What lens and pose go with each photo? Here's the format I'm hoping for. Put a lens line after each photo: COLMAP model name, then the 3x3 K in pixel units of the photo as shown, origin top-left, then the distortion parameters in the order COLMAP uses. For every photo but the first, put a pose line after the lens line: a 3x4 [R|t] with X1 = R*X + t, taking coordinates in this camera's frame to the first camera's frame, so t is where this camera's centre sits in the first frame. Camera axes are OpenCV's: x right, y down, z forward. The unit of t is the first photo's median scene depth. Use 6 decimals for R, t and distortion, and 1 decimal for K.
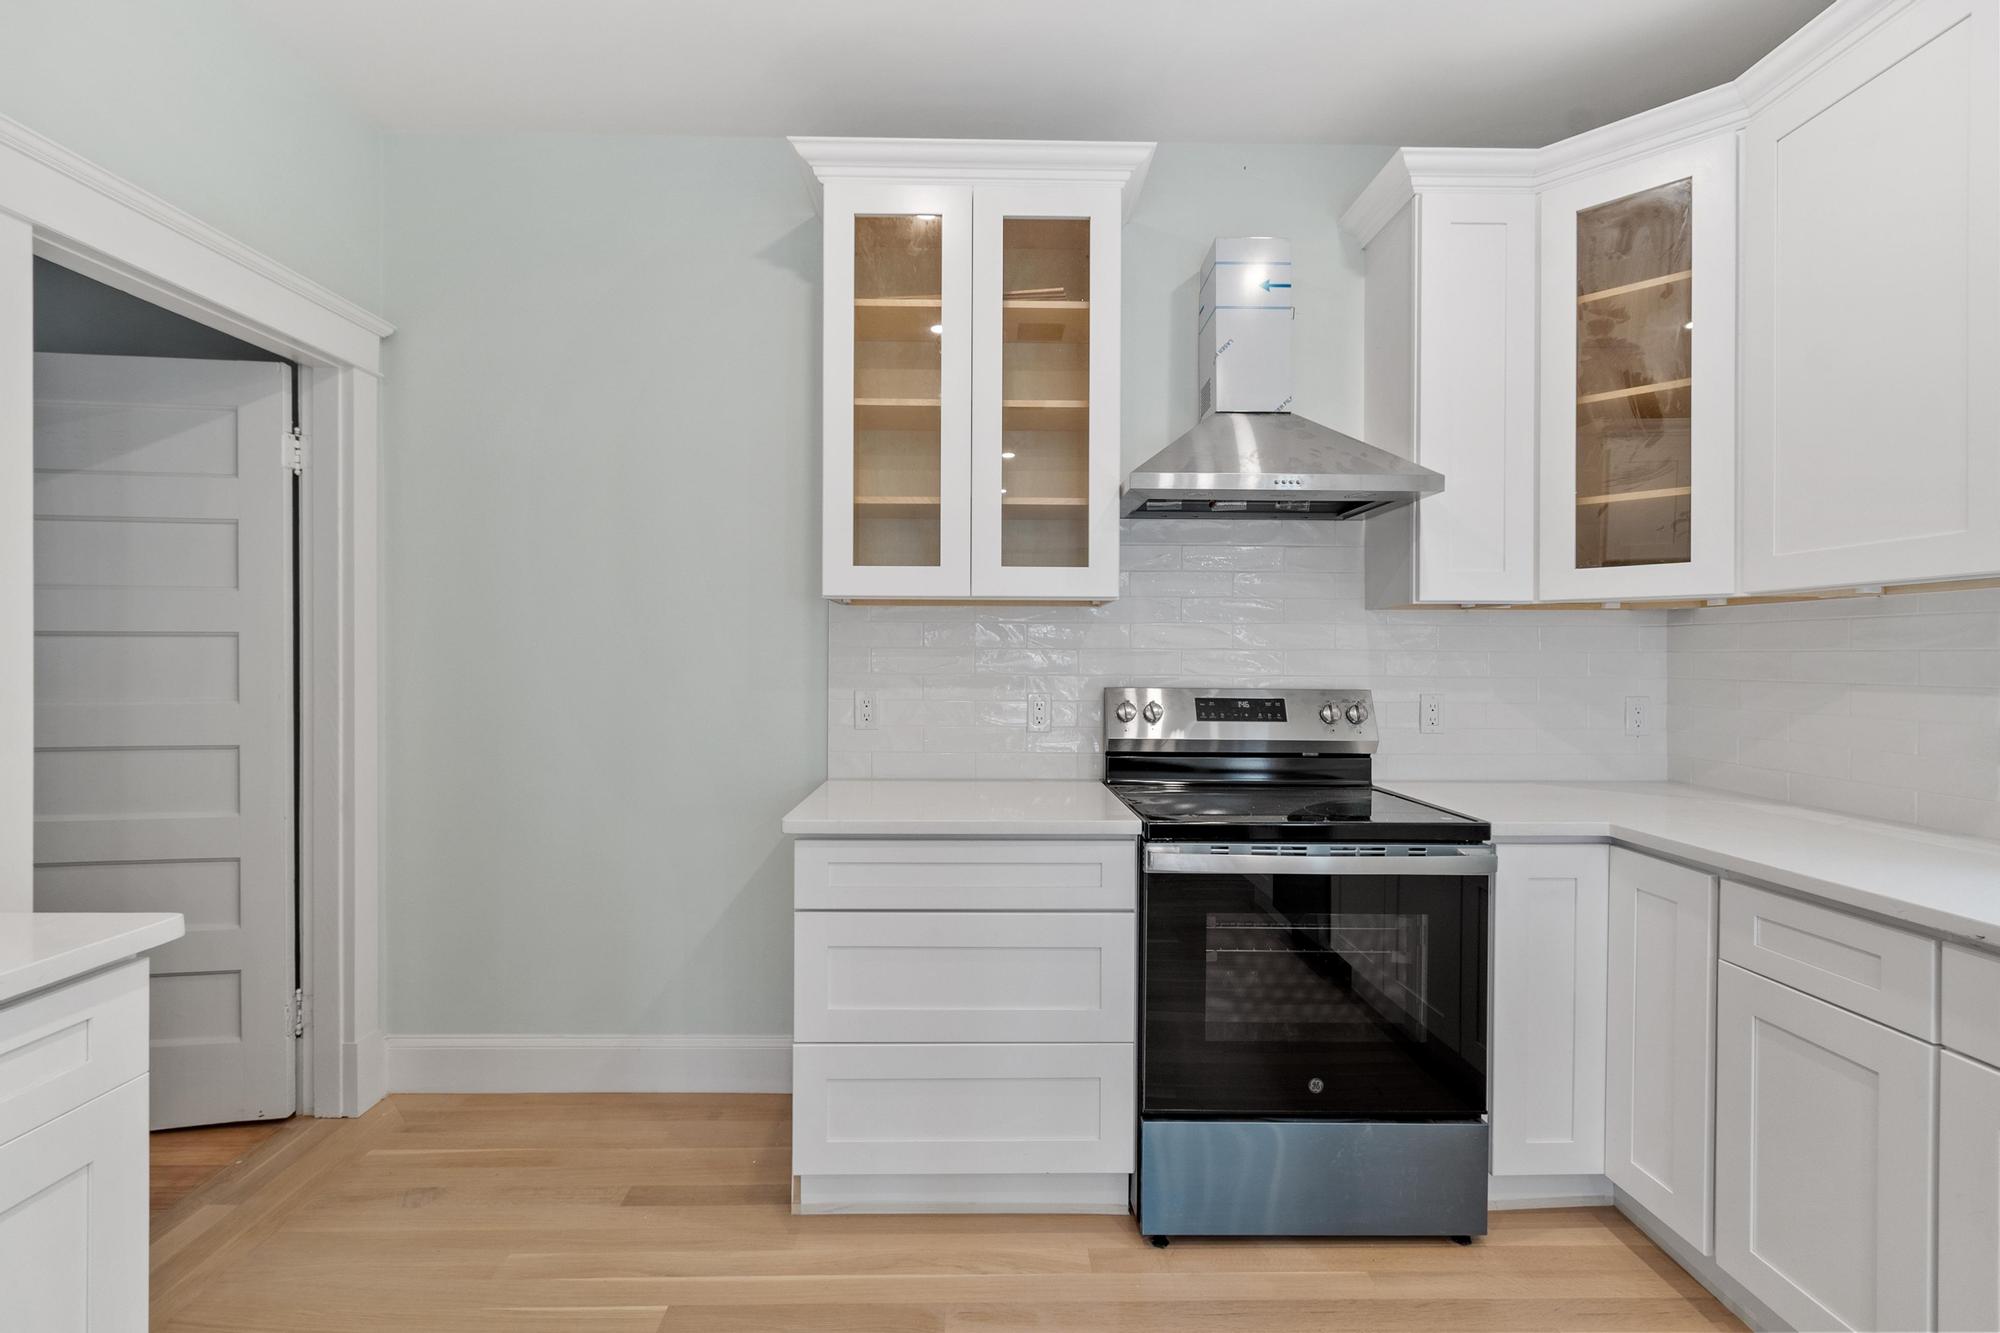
lens RADIAL K [[874.5, 0, 984.0], [0, 874.5, 661.1], [0, 0, 1]] dist [0.000228, -0.000283]
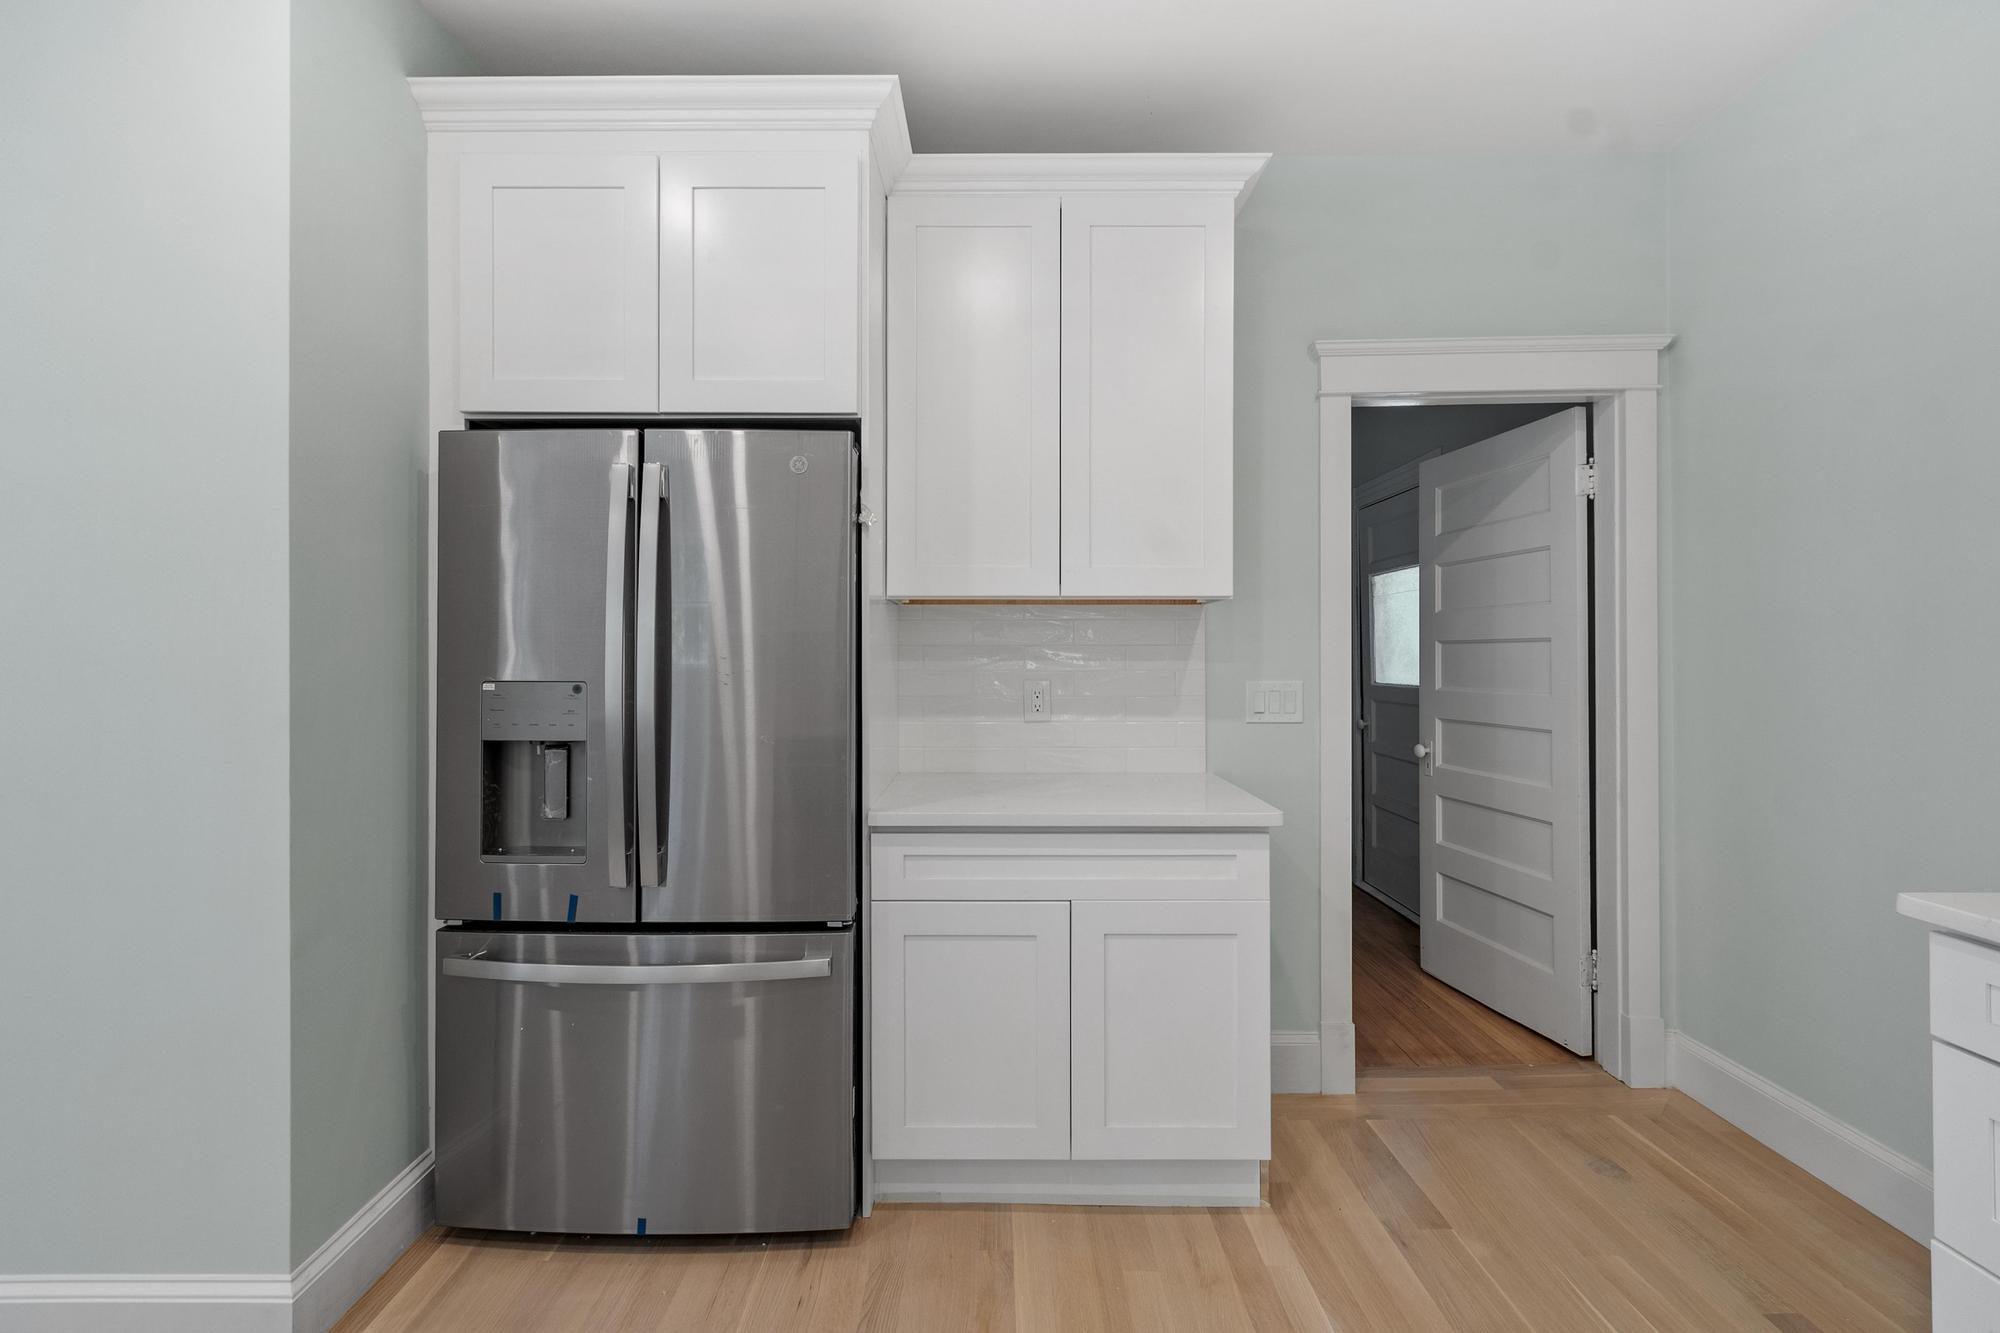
lens RADIAL K [[873.1, 0, 994.6], [0, 873.1, 648.8], [0, 0, 1]] dist [0.000176, -0.000035]
pose [[-0.010847, -0.008679, -0.999904, 1.542813], [-0.006195, 0.999944, -0.008612, -0.007240], [0.999922, 0.006101, -0.010900, 0.968147]]
